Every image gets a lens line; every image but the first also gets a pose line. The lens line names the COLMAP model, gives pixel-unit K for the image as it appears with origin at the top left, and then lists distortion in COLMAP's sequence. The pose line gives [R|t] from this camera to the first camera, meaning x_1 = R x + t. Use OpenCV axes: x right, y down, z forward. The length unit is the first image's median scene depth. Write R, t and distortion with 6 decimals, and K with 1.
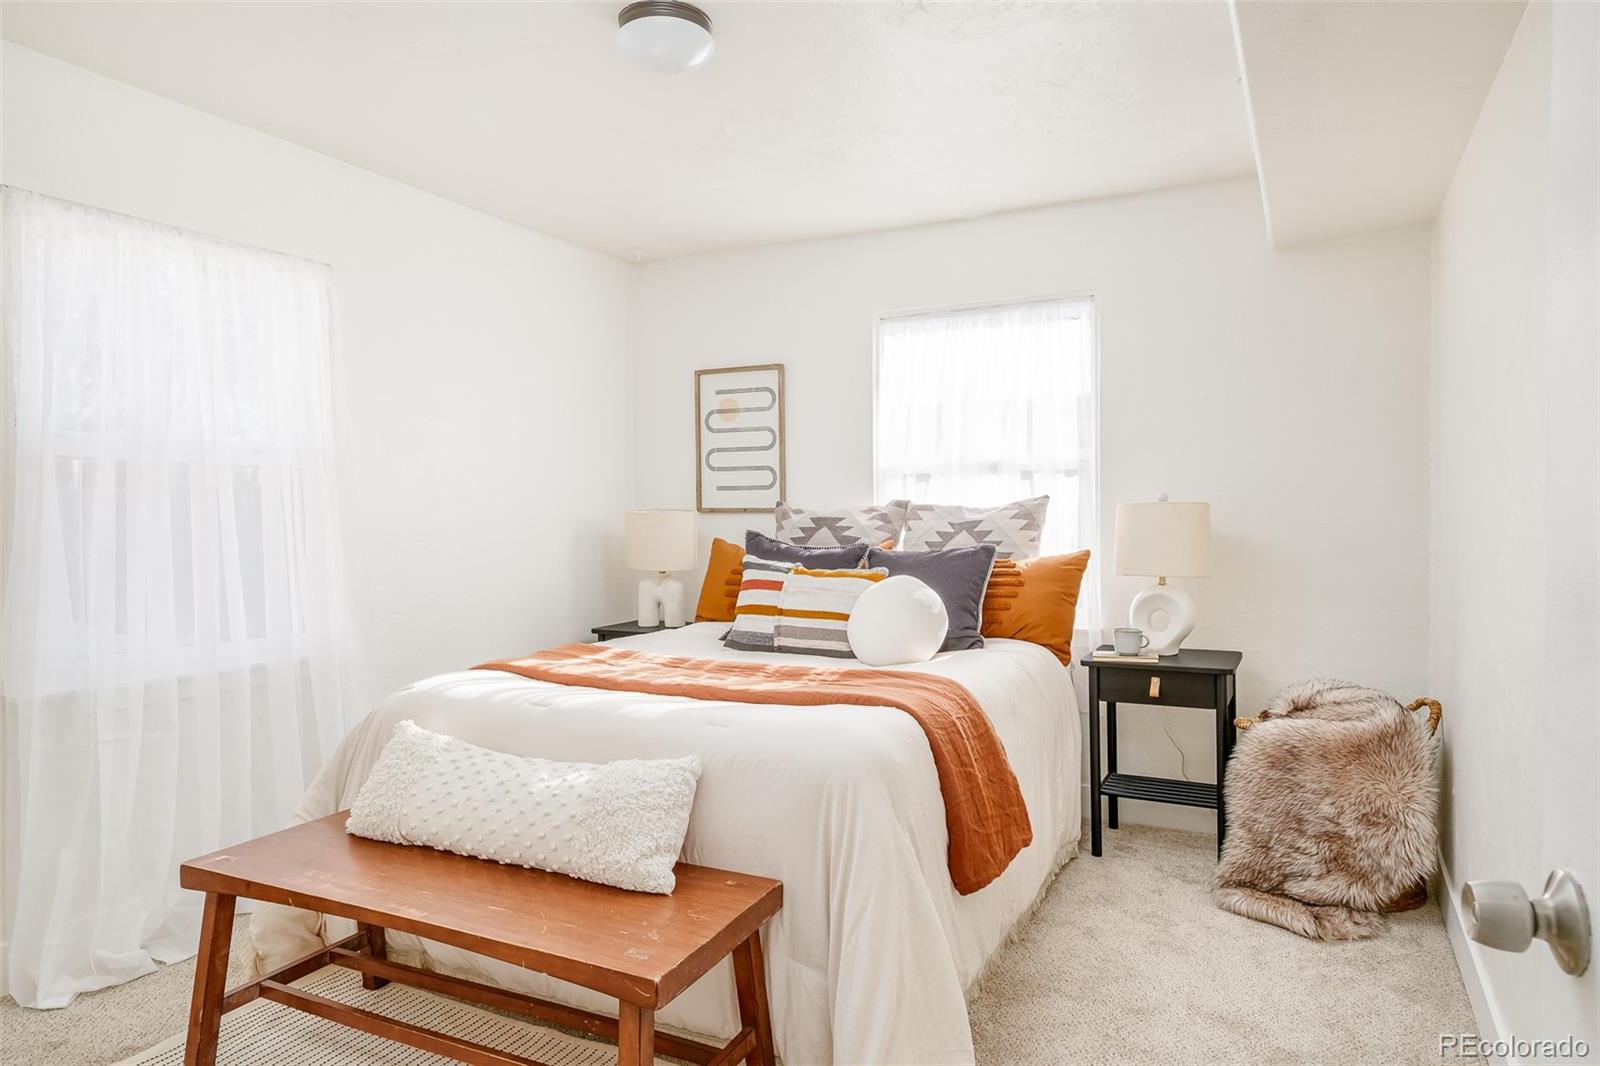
lens RADIAL K [[1022.0, 0, 789.1], [0, 1022.0, 530.0], [0, 0, 1]] dist [-0.003902, 0.014441]
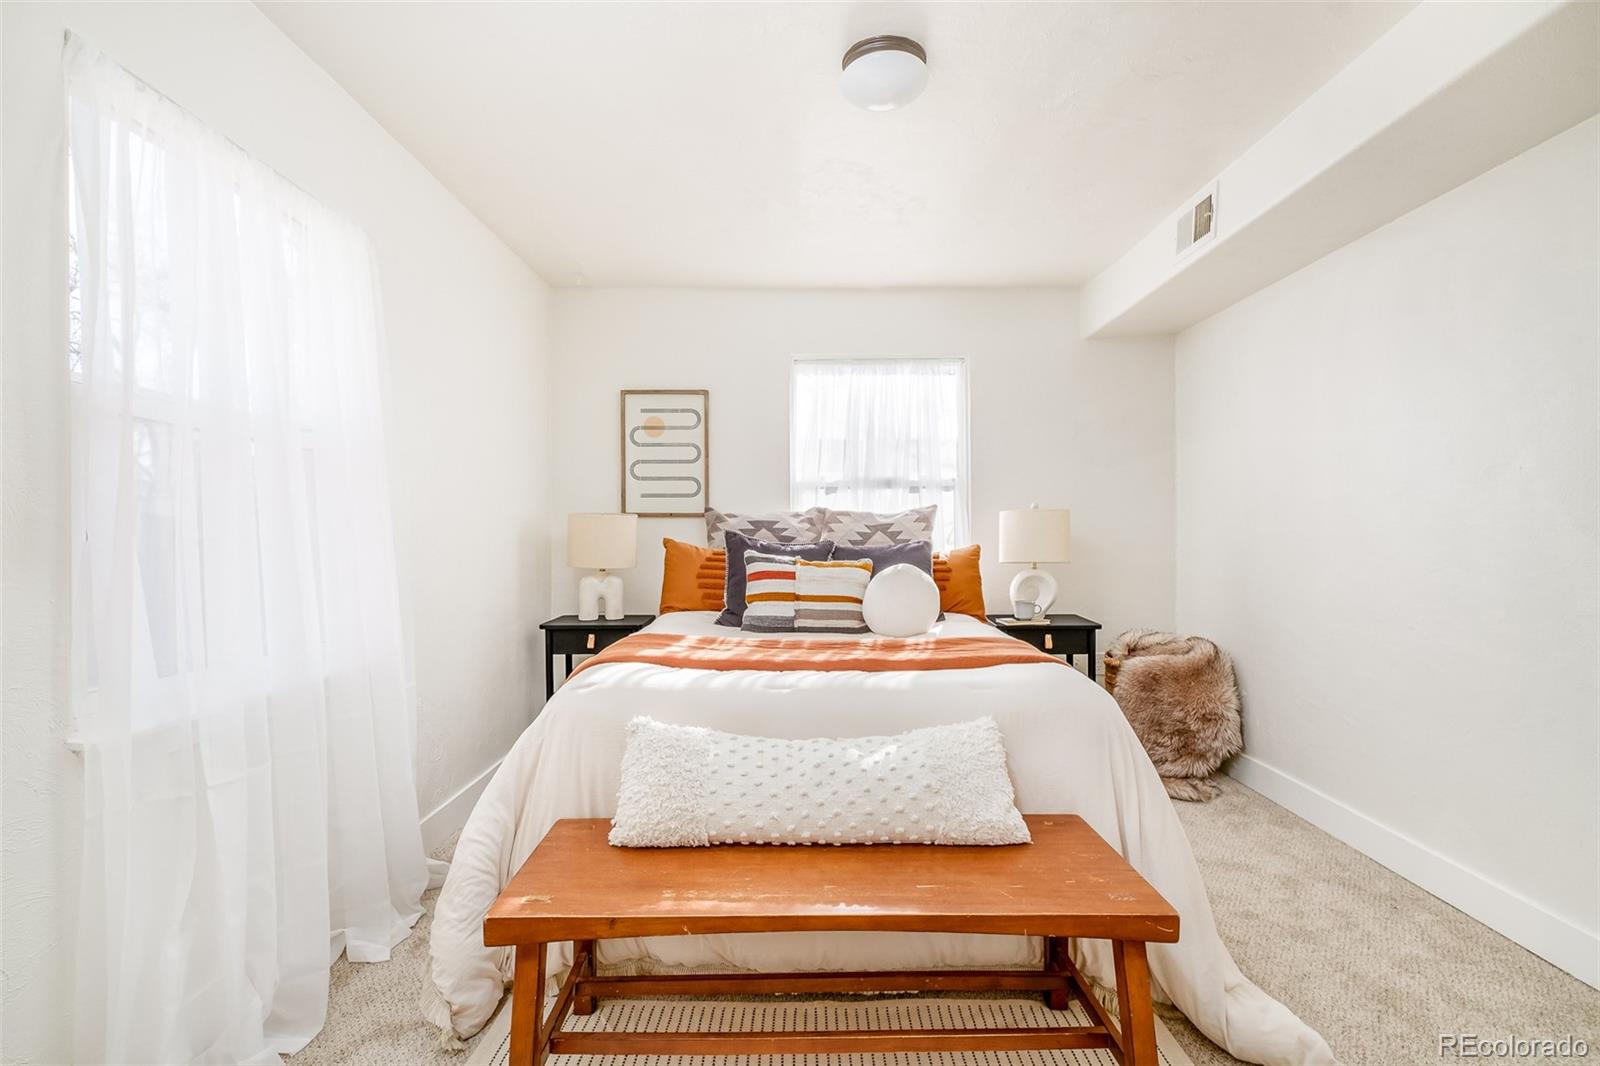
lens RADIAL K [[774.9, 0, 828.4], [0, 774.9, 534.2], [0, 0, 1]] dist [-0.006357, -0.000138]
pose [[0.885804, 0.002364, 0.464053, -0.386069], [0.003912, 0.999913, -0.012560, 0.018521], [-0.464042, 0.012941, 0.885718, 0.196948]]
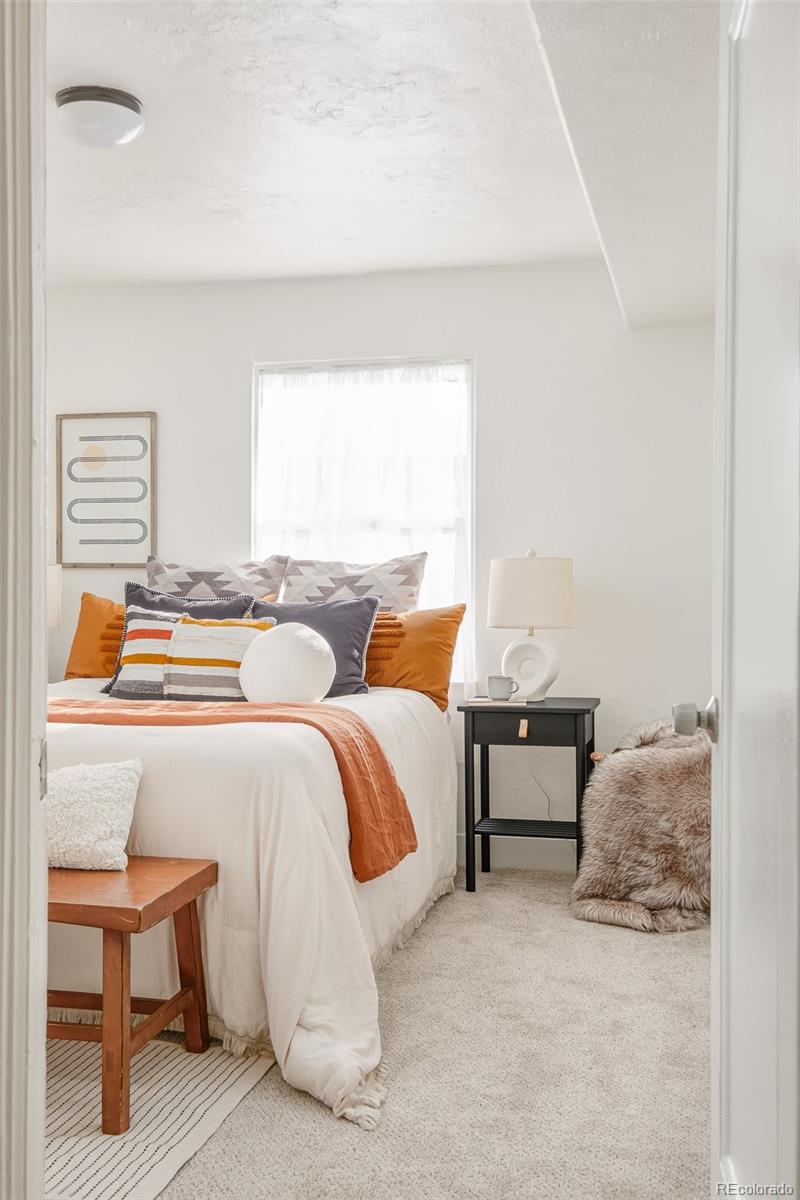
lens RADIAL K [[1288.4, 0, 400.0], [0, 1288.4, 603.3], [0, 0, 1]] dist [-0.024307, 0.000000]
pose [[0.971109, 0.007909, 0.238506, -0.090342], [-0.005401, 0.999923, -0.011166, 0.036582], [-0.238575, 0.009556, 0.971077, -0.280414]]
